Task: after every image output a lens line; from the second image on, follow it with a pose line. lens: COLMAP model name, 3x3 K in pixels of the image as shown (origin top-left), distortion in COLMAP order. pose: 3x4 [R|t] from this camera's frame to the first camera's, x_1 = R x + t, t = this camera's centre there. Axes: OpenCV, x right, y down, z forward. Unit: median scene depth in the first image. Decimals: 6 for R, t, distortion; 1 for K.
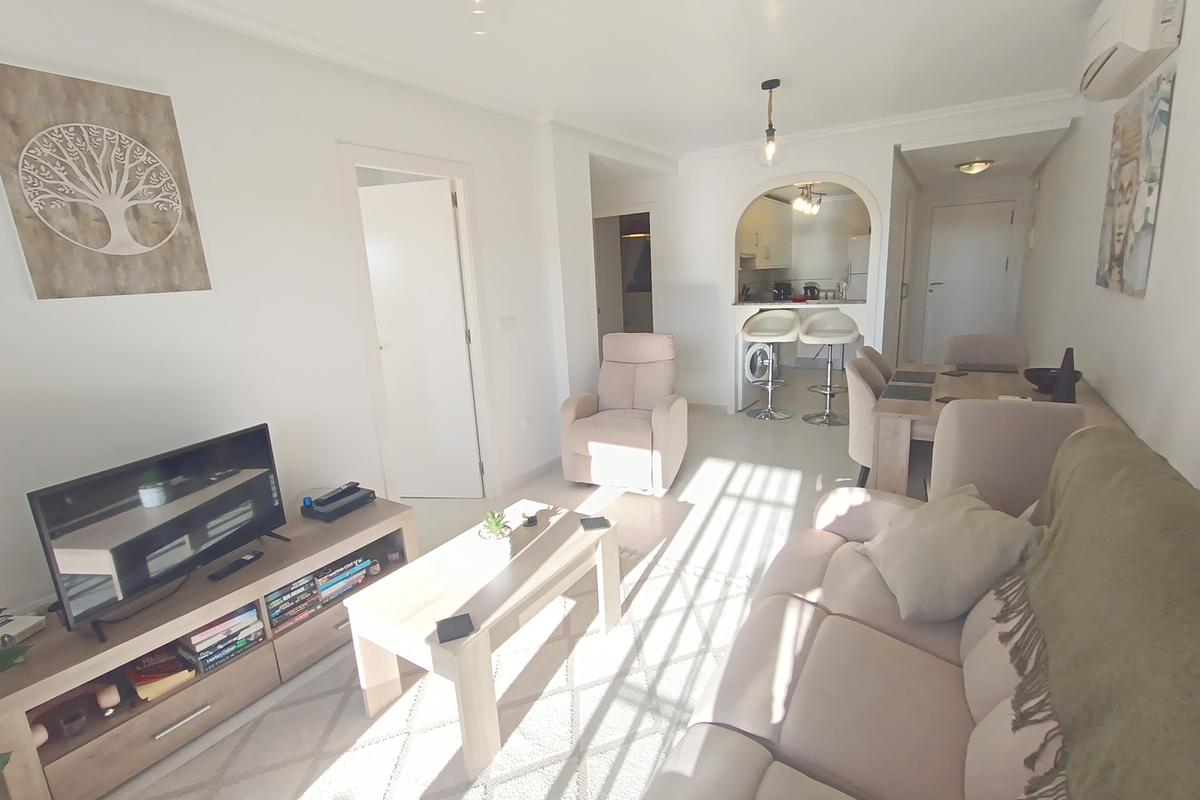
lens RADIAL K [[546.2, 0, 593.0], [0, 546.2, 398.0], [0, 0, 1]] dist [-0.026103, 0.013279]
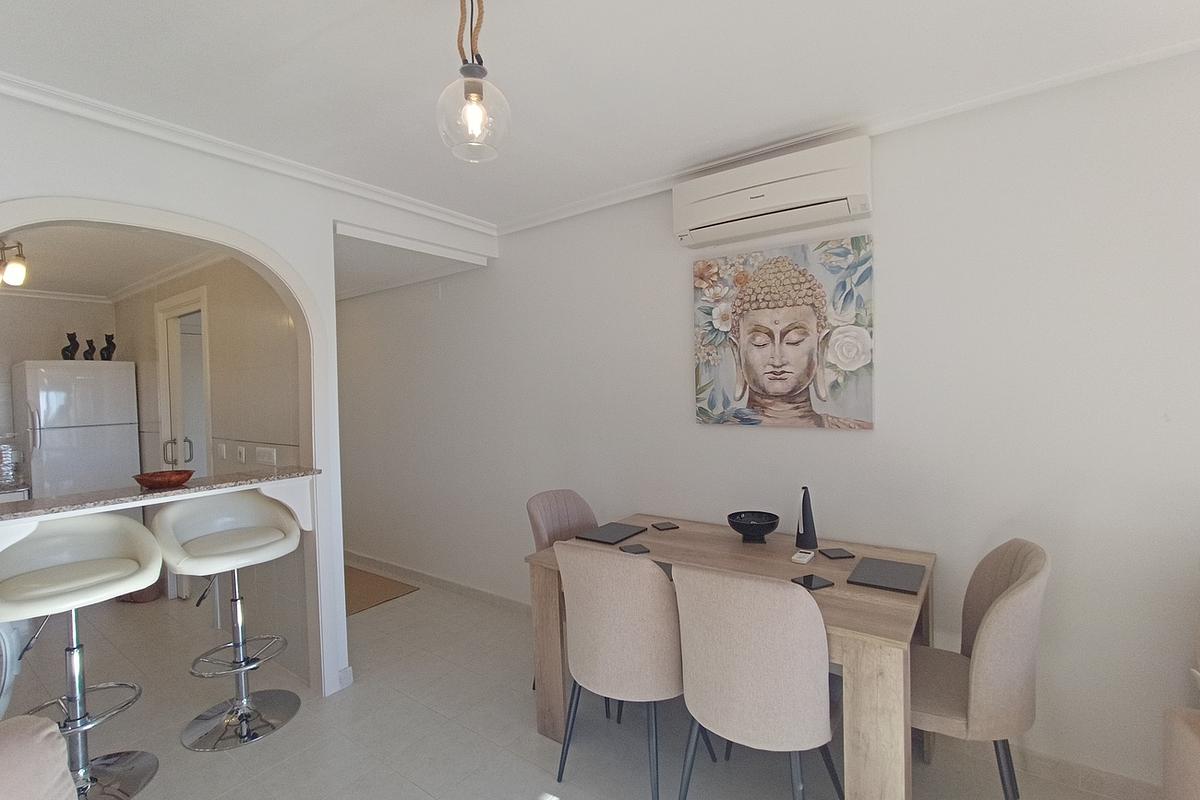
lens RADIAL K [[546.2, 0, 598.2], [0, 546.2, 396.4], [0, 0, 1]] dist [-0.026103, 0.013279]
pose [[0.051555, 0.036283, 0.998011, -0.084925], [0.245509, 0.968211, -0.047882, -0.309922], [-0.968022, 0.247490, 0.041009, 1.370679]]
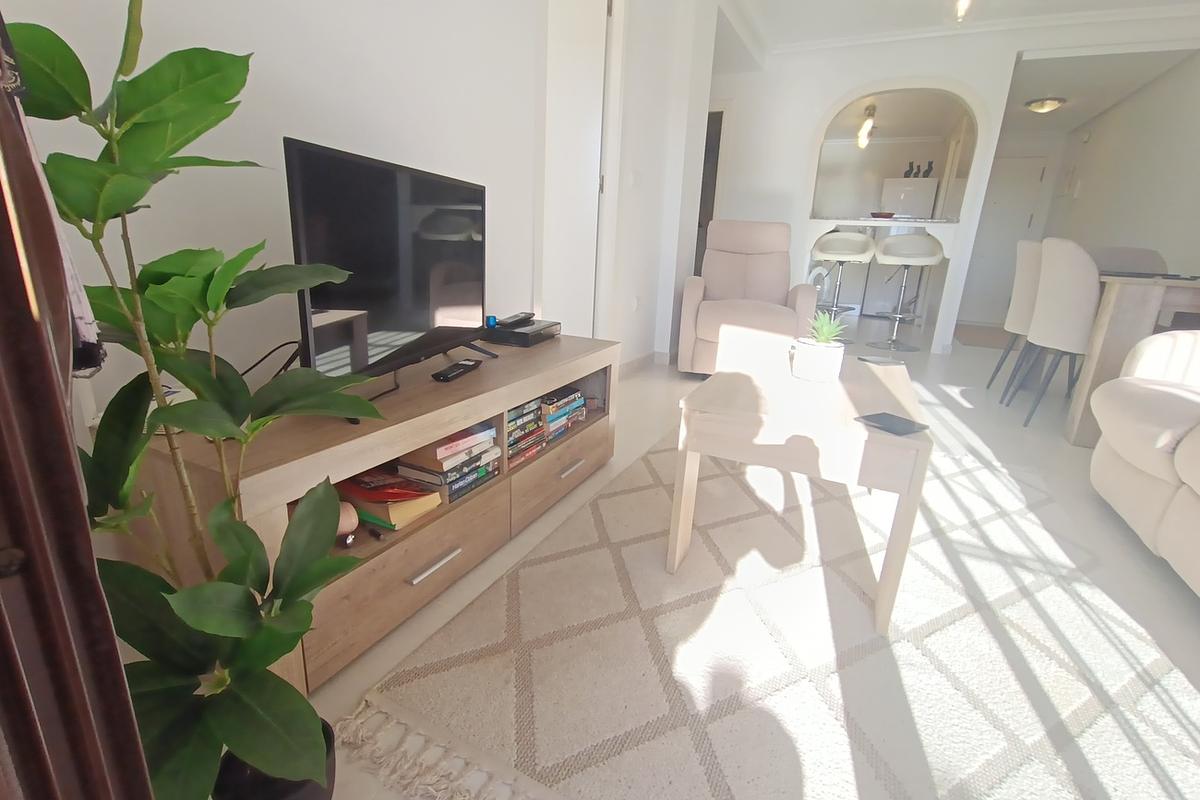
lens RADIAL K [[546.2, 0, 591.6], [0, 546.2, 398.3], [0, 0, 1]] dist [-0.026103, 0.013279]
pose [[0.988182, 0.060102, 0.141010, -0.523214], [-0.067829, 0.996411, 0.050643, 0.266936], [-0.137460, -0.059609, 0.988712, 0.245522]]
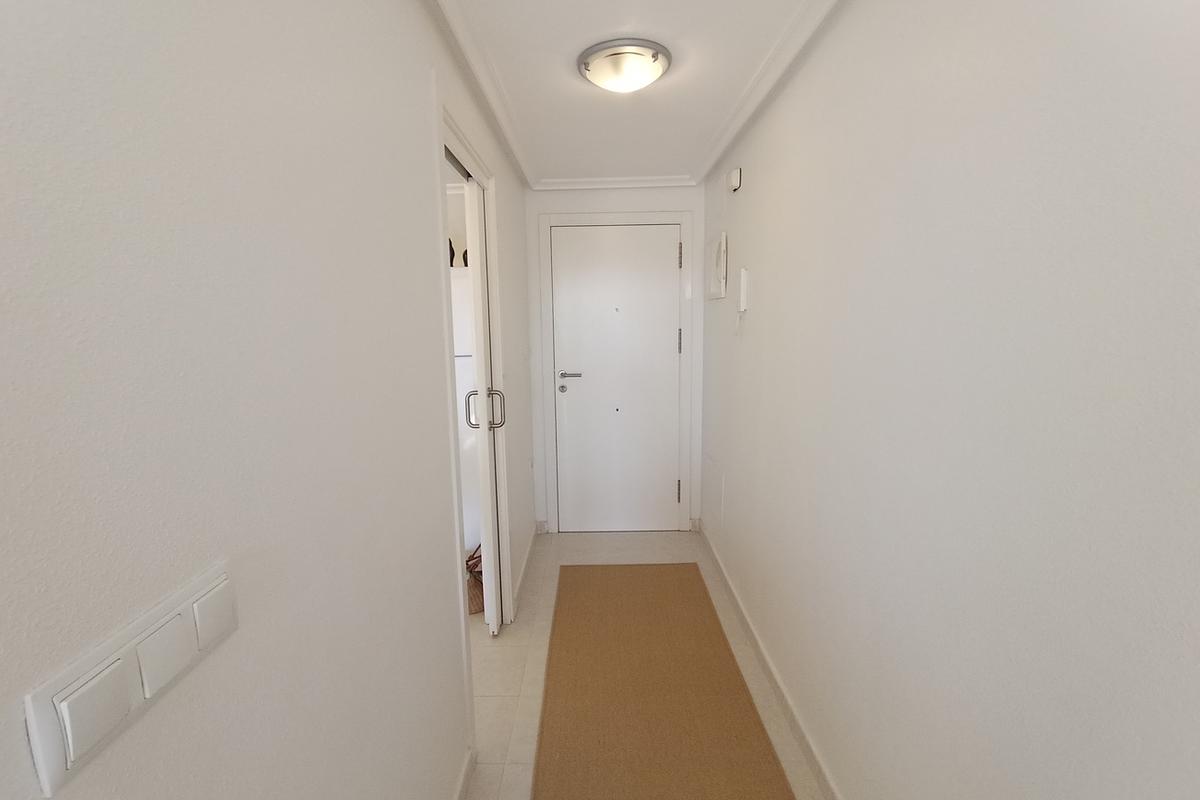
lens RADIAL K [[546.2, 0, 594.8], [0, 546.2, 400.7], [0, 0, 1]] dist [-0.026103, 0.013279]
pose [[0.836867, -0.048001, 0.545297, 1.172064], [0.096968, 0.993394, -0.061371, -0.481998], [-0.538749, 0.104236, 0.835993, 1.767027]]
